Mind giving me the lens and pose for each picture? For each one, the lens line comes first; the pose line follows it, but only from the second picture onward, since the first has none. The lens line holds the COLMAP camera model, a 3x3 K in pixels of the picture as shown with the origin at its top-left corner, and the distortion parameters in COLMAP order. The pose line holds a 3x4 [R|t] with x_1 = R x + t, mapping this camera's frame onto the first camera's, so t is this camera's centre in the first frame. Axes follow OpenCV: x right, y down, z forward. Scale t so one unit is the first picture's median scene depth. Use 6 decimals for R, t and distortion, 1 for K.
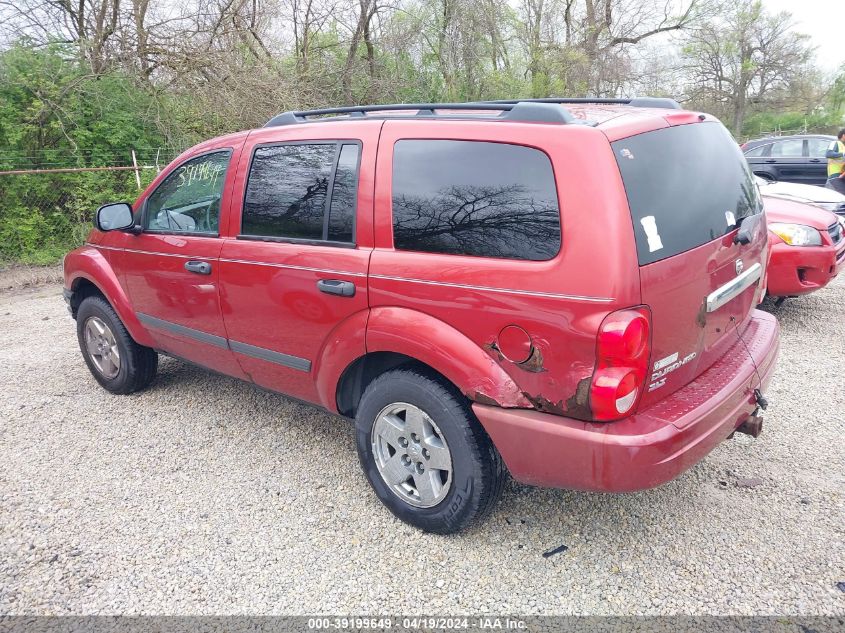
lens RADIAL K [[648.0, 0, 422.5], [0, 648.0, 316.5], [0, 0, 1]] dist [0.065927, -0.110278]
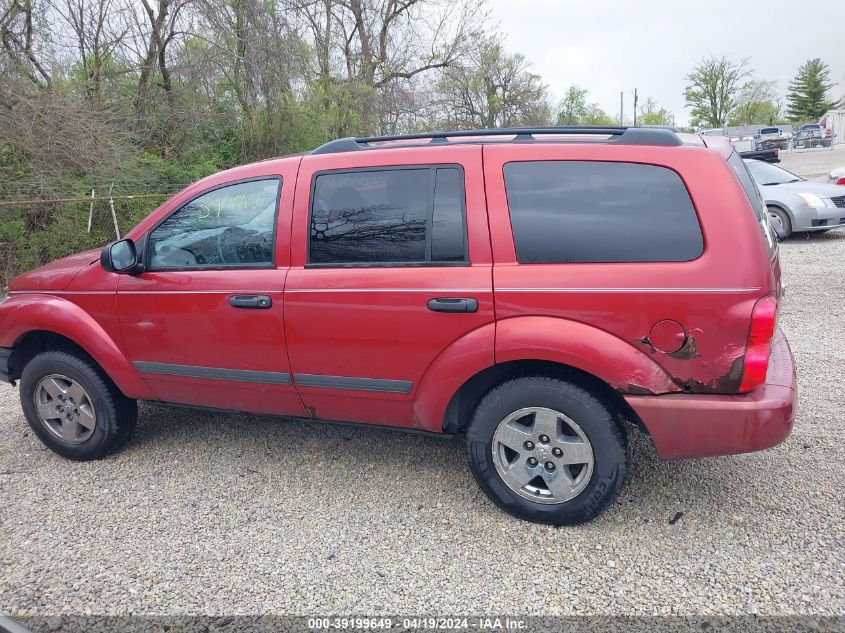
lens RADIAL K [[652.6, 0, 422.5], [0, 652.6, 316.5], [0, 0, 1]] dist [0.004615, 0.010044]
pose [[0.943664, -0.090114, 0.318397, -0.511481], [0.103429, 0.994319, -0.025127, -0.006278], [-0.314324, 0.056643, 0.947624, 0.038933]]
